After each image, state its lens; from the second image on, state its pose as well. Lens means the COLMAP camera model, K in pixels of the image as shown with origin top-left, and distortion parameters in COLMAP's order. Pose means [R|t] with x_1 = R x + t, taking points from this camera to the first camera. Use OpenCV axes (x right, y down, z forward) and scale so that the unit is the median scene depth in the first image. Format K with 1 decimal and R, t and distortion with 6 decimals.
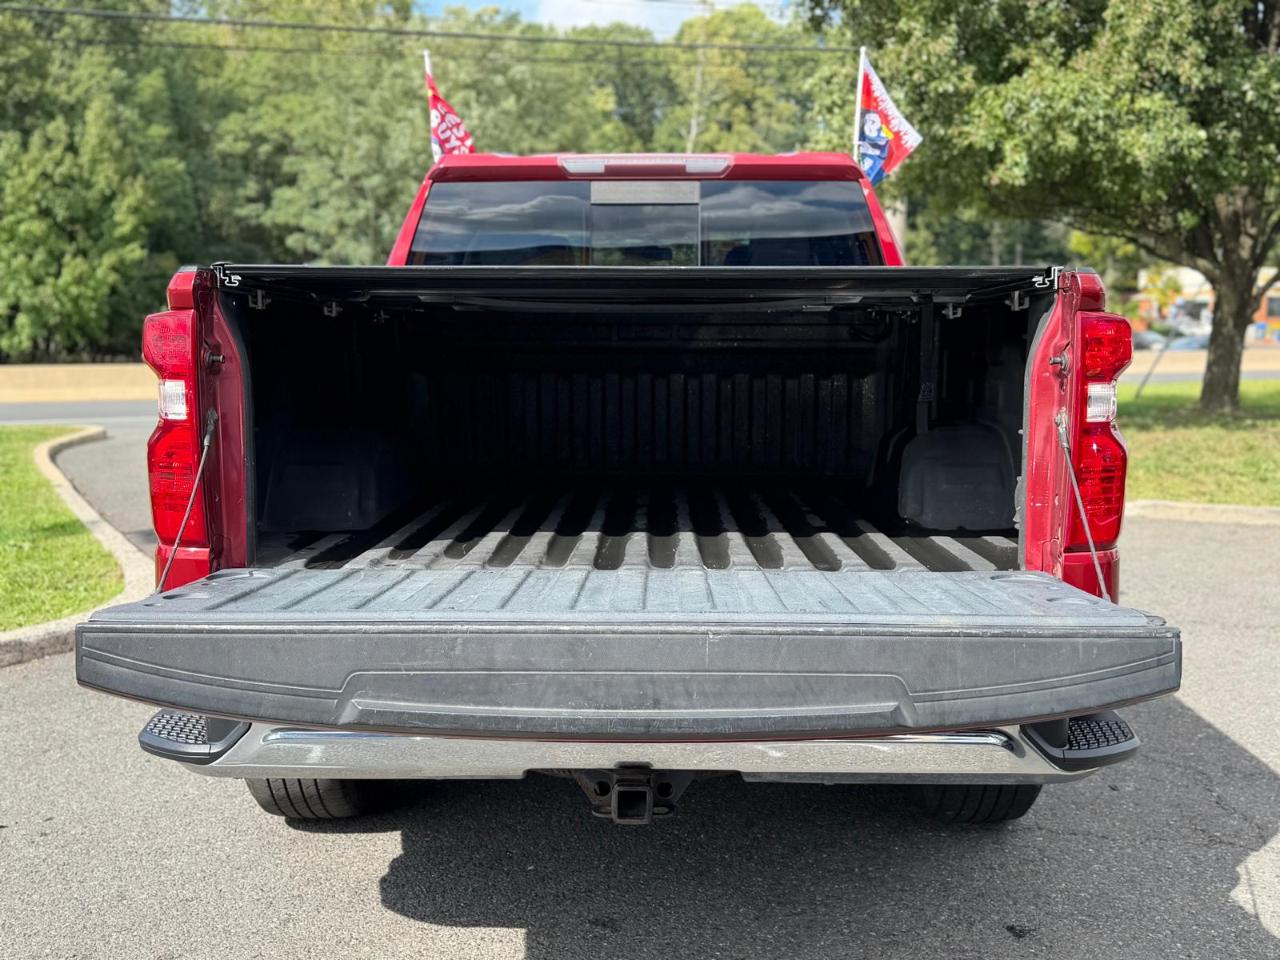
lens RADIAL K [[1285.6, 0, 640.0], [0, 1285.6, 480.0], [0, 0, 1]] dist [0.112133, -0.190564]
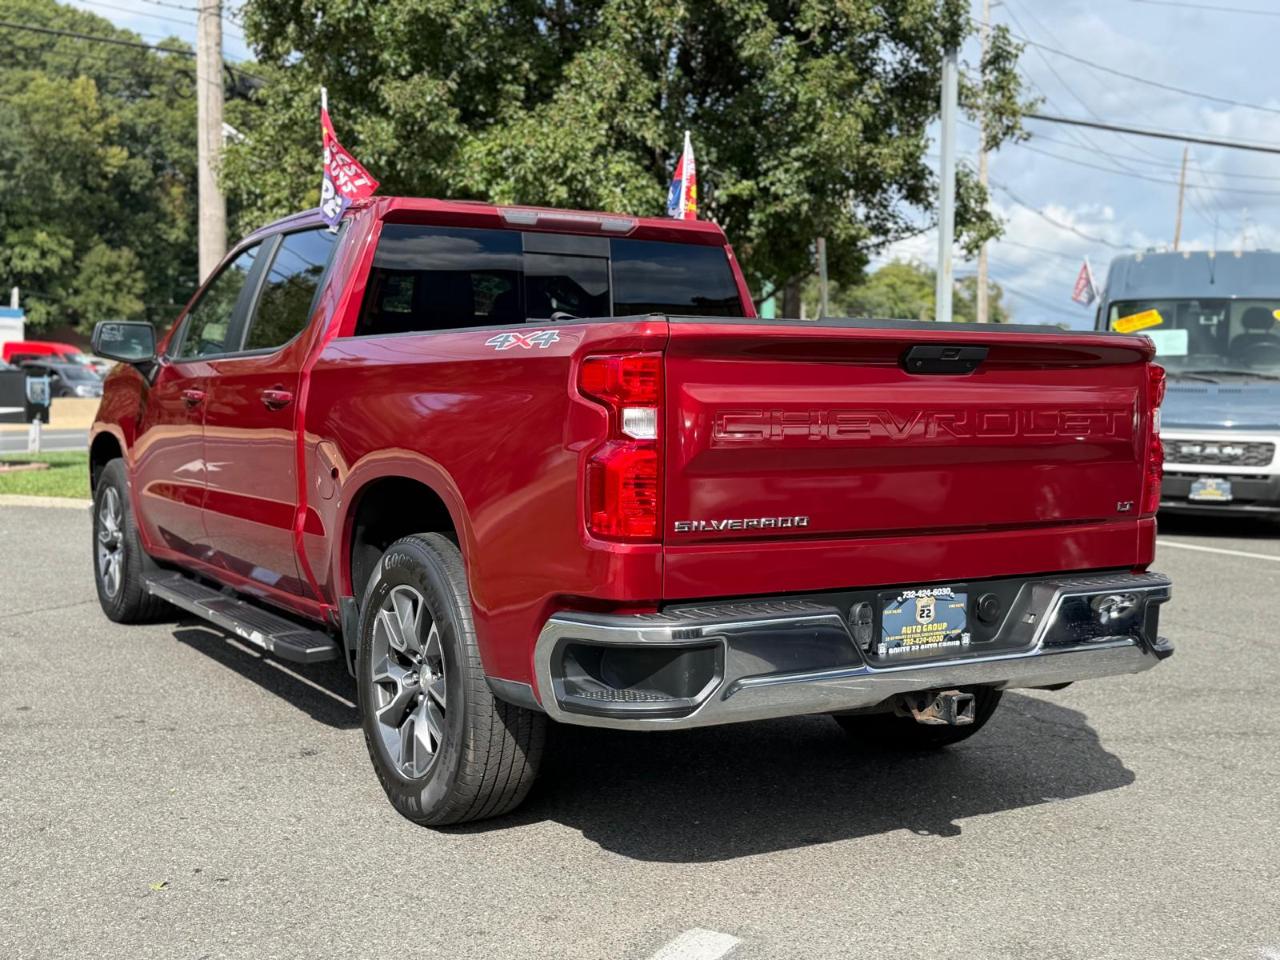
lens RADIAL K [[1508.7, 0, 640.0], [0, 1508.7, 480.0], [0, 0, 1]] dist [0.034911, 0.002800]
pose [[0.846328, -0.027078, 0.531973, -0.270262], [0.049336, 0.998399, -0.027671, 0.007211], [-0.530372, 0.049664, 0.846309, -0.048482]]
